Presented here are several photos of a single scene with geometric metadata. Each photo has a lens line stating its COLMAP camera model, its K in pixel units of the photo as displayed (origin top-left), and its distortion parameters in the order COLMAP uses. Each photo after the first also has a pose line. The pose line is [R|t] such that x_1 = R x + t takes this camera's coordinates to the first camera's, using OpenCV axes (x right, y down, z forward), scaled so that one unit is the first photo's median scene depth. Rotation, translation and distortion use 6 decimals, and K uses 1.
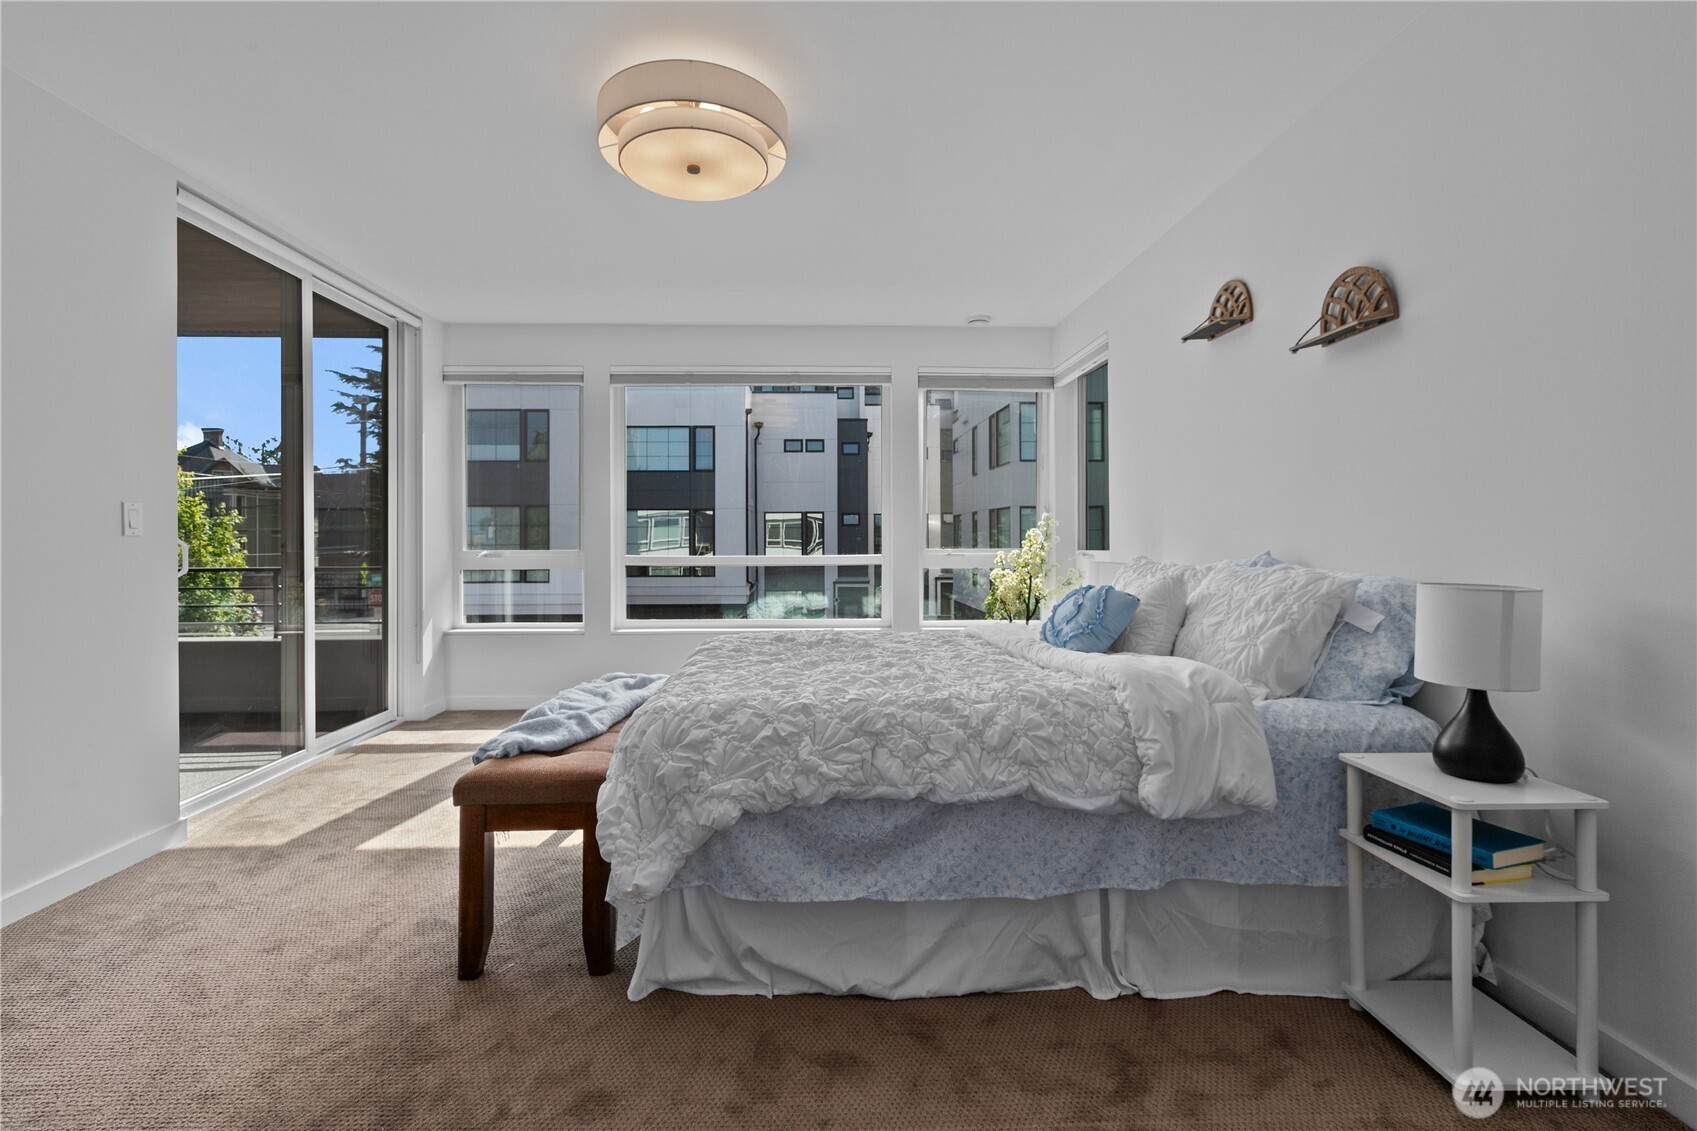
lens RADIAL K [[771.9, 0, 808.2], [0, 771.9, 533.4], [0, 0, 1]] dist [0.003224, -0.001050]
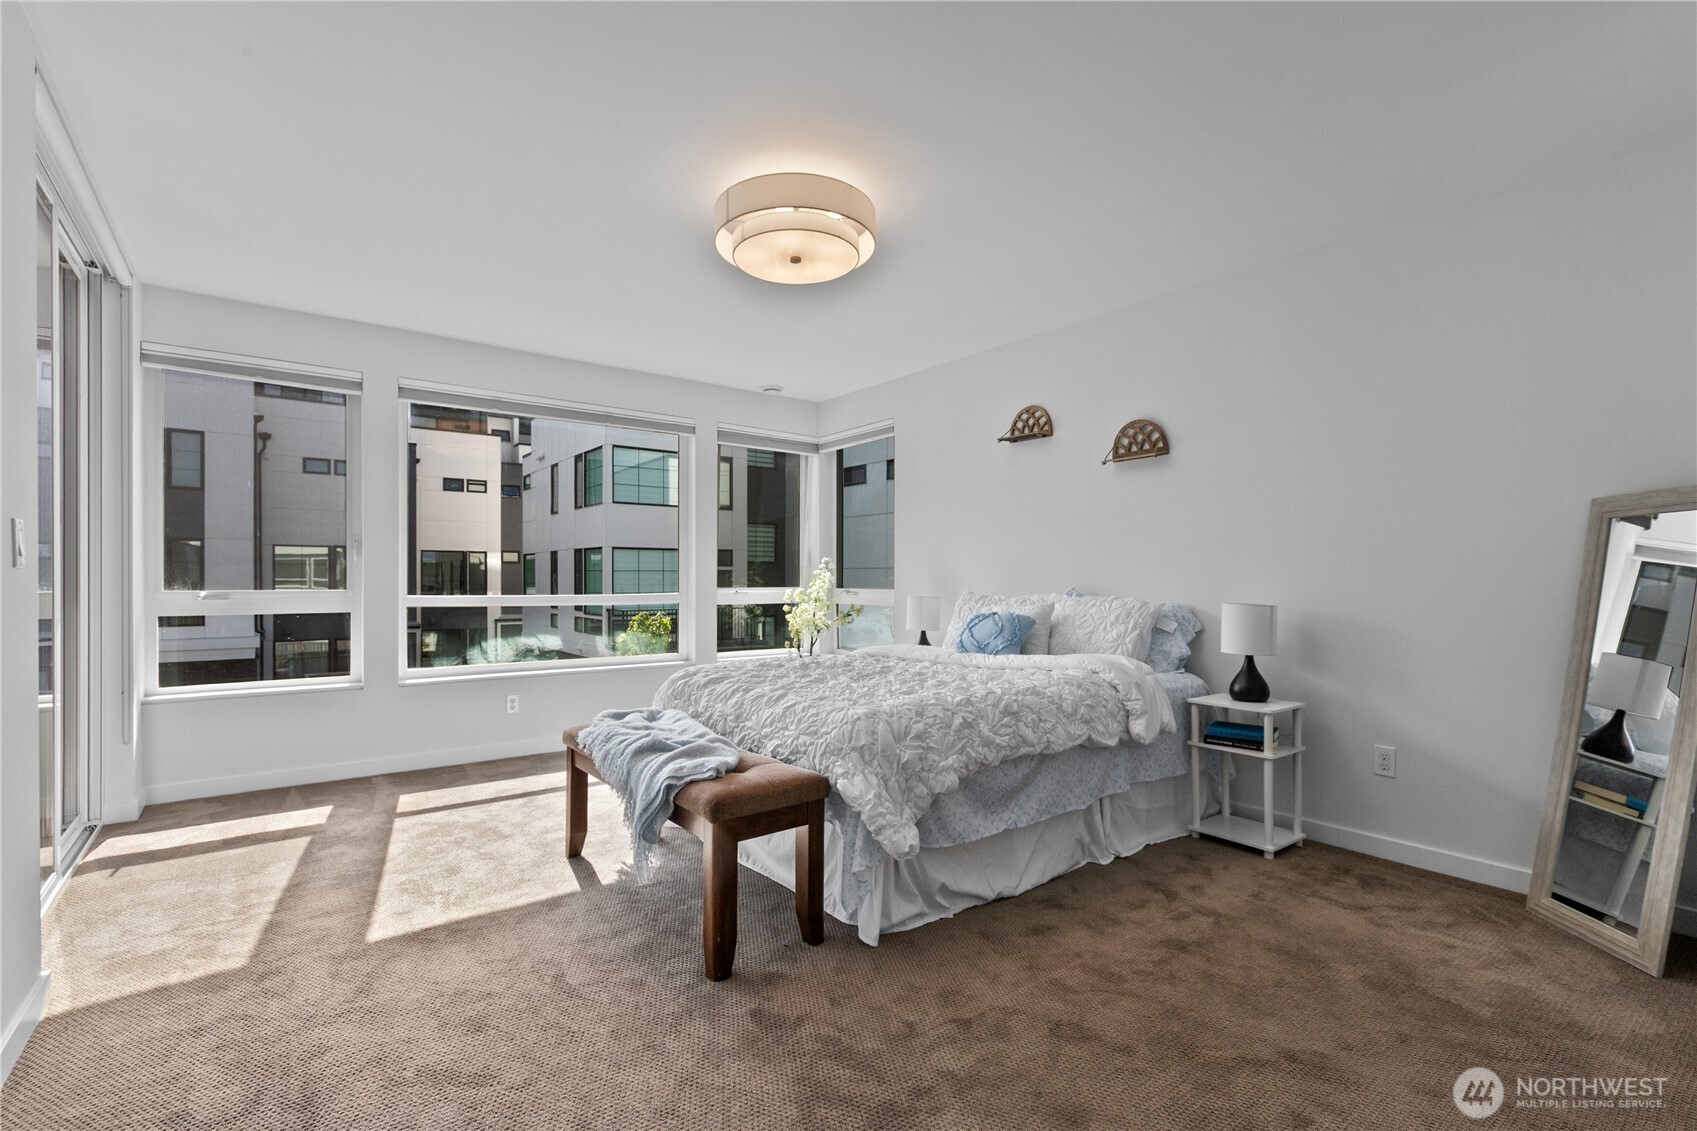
lens RADIAL K [[771.9, 0, 832.2], [0, 771.9, 577.8], [0, 0, 1]] dist [0.003224, -0.001050]
pose [[0.812335, 0.004625, 0.583172, -1.003712], [-0.007733, 0.999966, 0.002841, 0.004234], [-0.583139, -0.006818, 0.812344, 0.026040]]
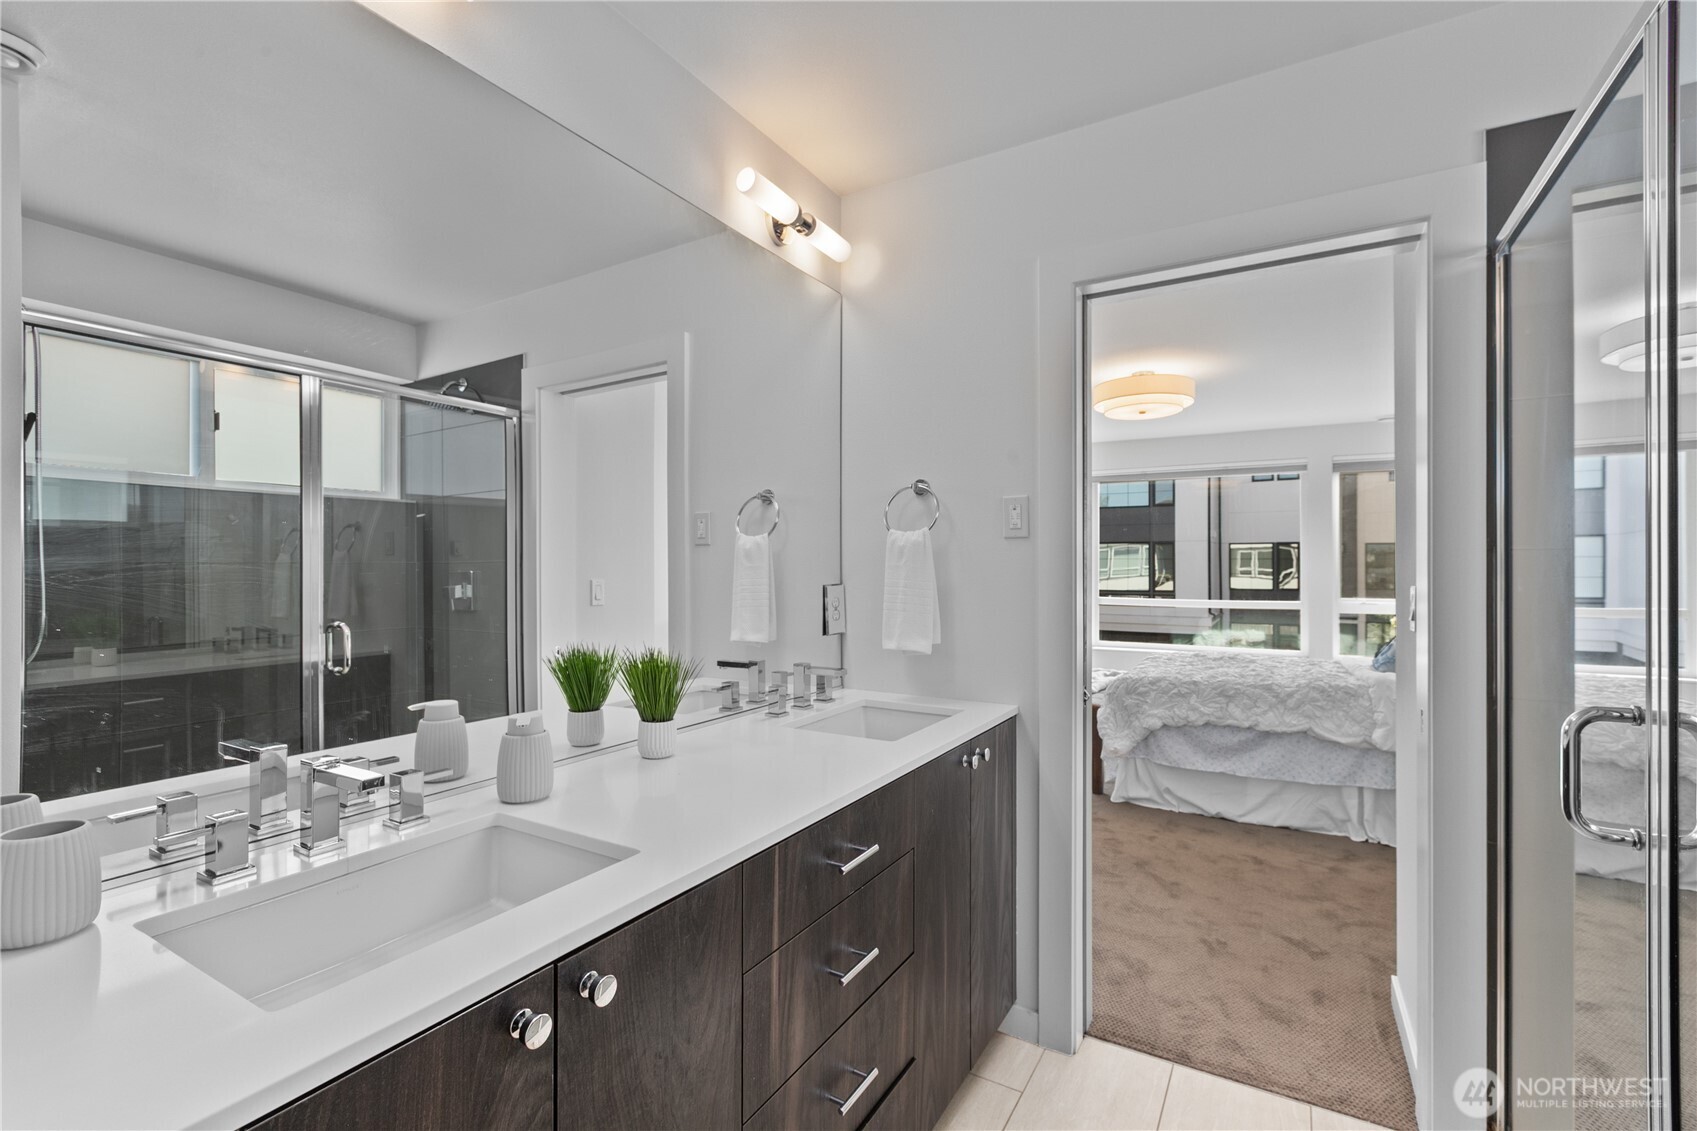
lens RADIAL K [[771.9, 0, 845.1], [0, 771.9, 549.8], [0, 0, 1]] dist [0.003224, -0.001050]
pose [[0.862648, -0.000077, -0.505804, 0.246566], [-0.003847, 0.999970, -0.006714, -0.129527], [0.505790, 0.007737, 0.862622, -1.377198]]
